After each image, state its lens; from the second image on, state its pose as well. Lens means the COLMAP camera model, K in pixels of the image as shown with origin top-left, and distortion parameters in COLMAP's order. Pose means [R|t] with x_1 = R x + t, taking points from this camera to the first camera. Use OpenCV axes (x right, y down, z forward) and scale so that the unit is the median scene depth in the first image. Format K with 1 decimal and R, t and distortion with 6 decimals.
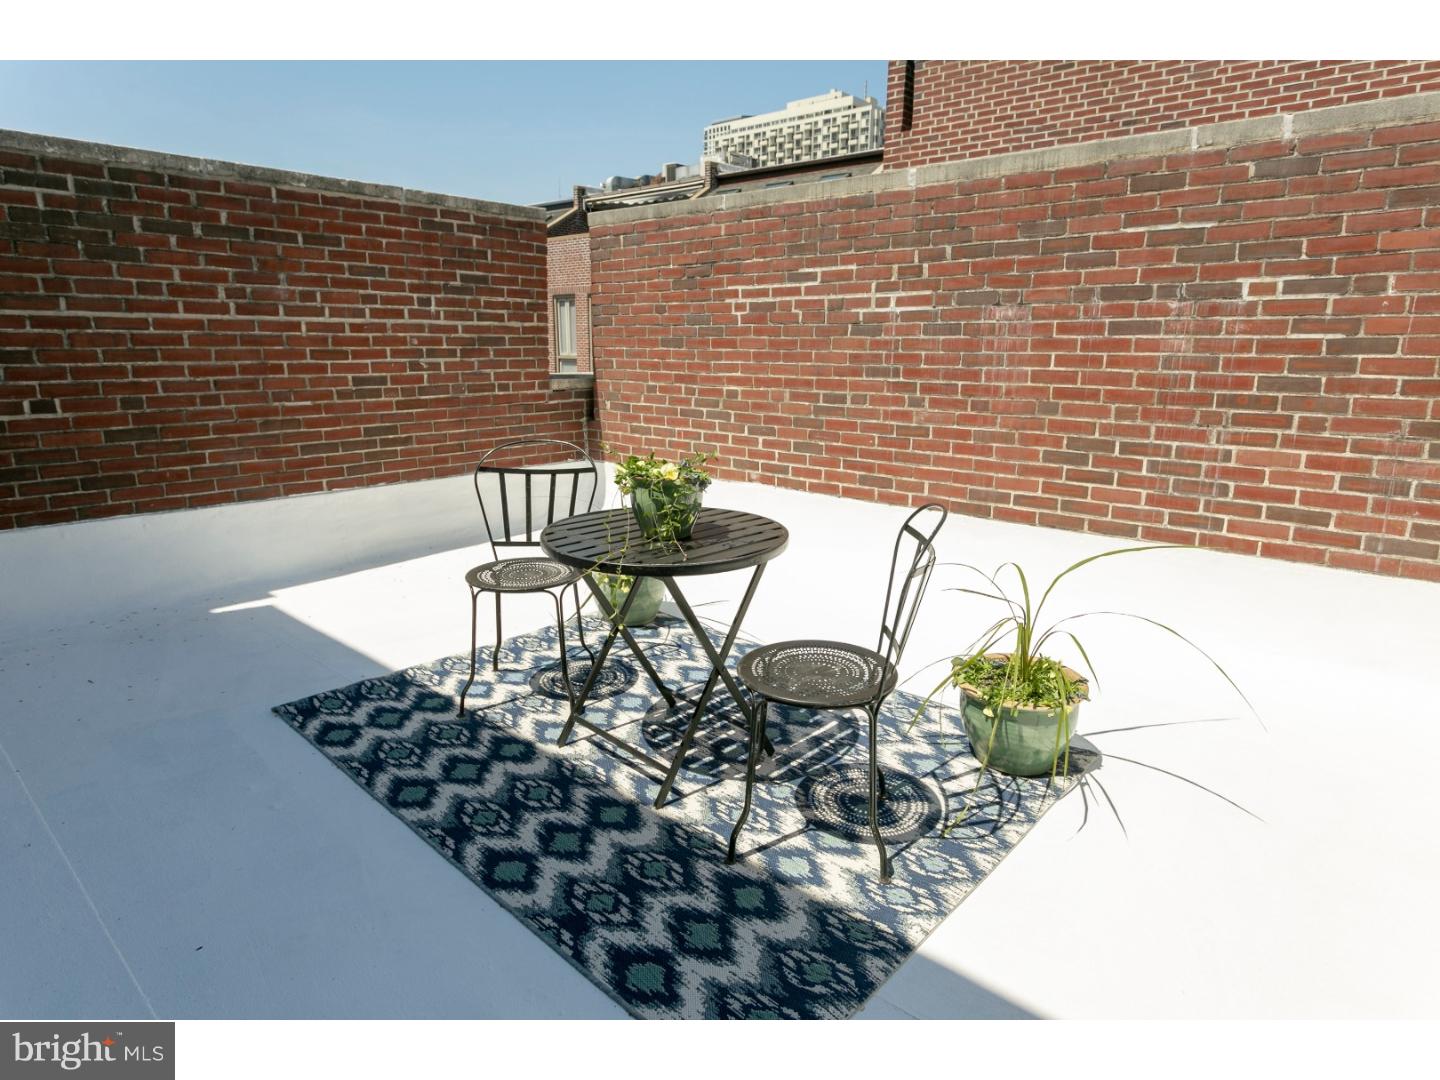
lens RADIAL K [[810.2, 0, 727.1], [0, 810.2, 534.6], [0, 0, 1]] dist [0.001702, 0.001673]
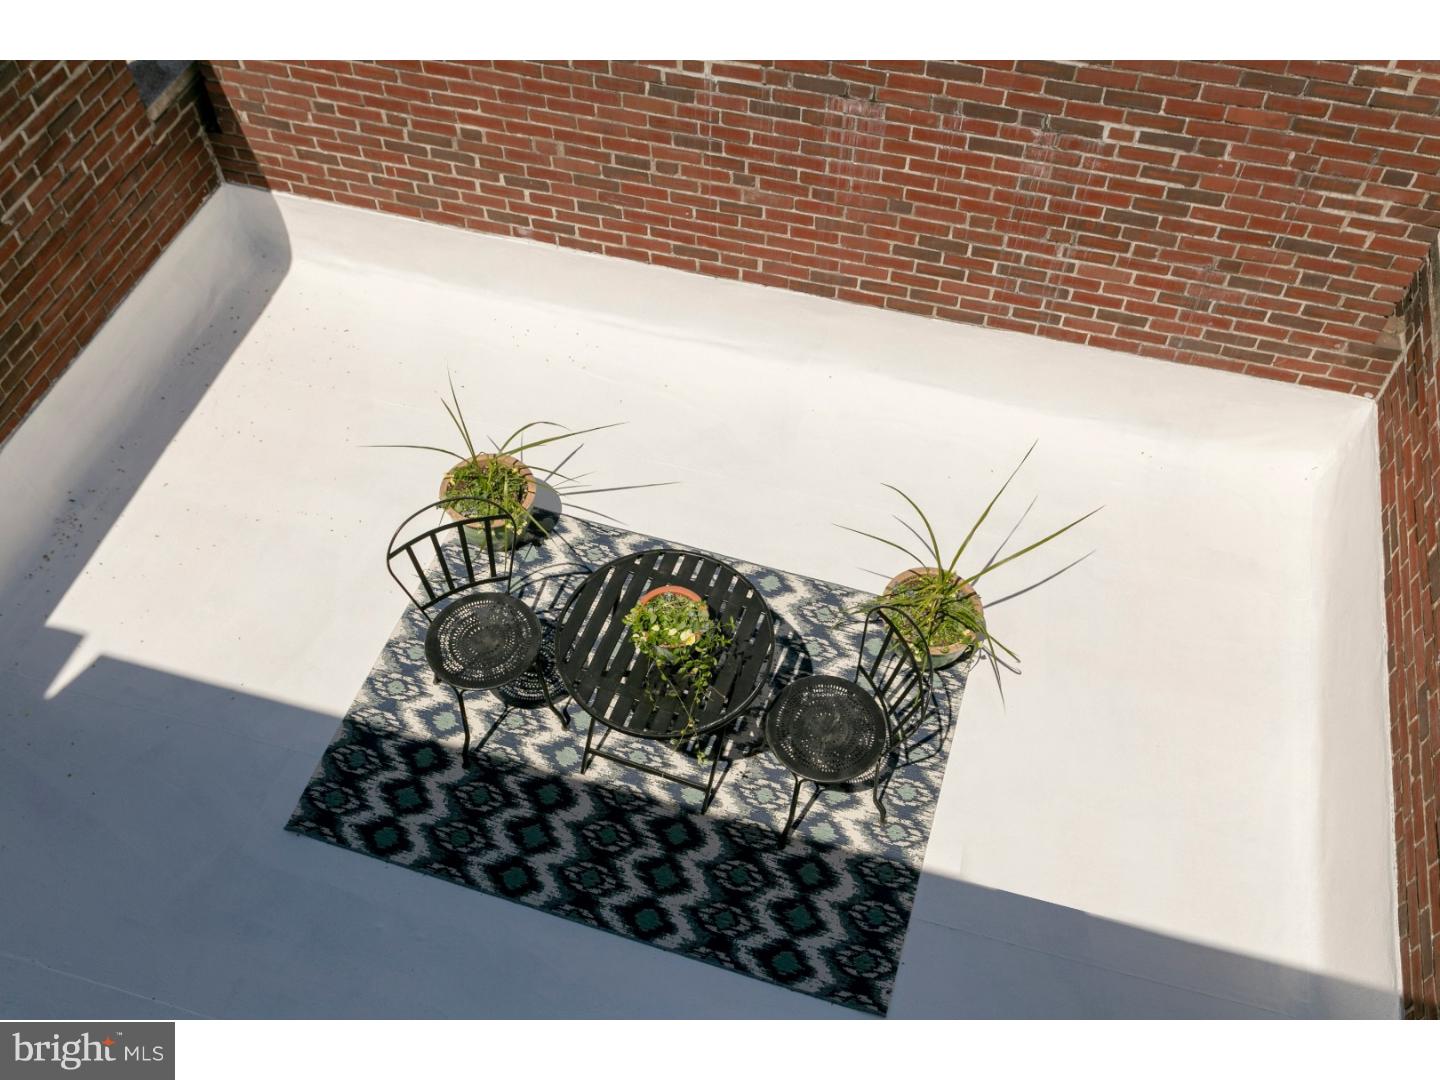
lens RADIAL K [[1288.6, 0, 715.6], [0, 1288.6, 542.2], [0, 0, 1]] dist [0.003837, 0.009354]
pose [[0.904116, -0.339606, 0.259310, -0.304475], [0.088329, 0.742314, 0.664204, -0.905078], [-0.418058, -0.577613, 0.701135, -0.137573]]
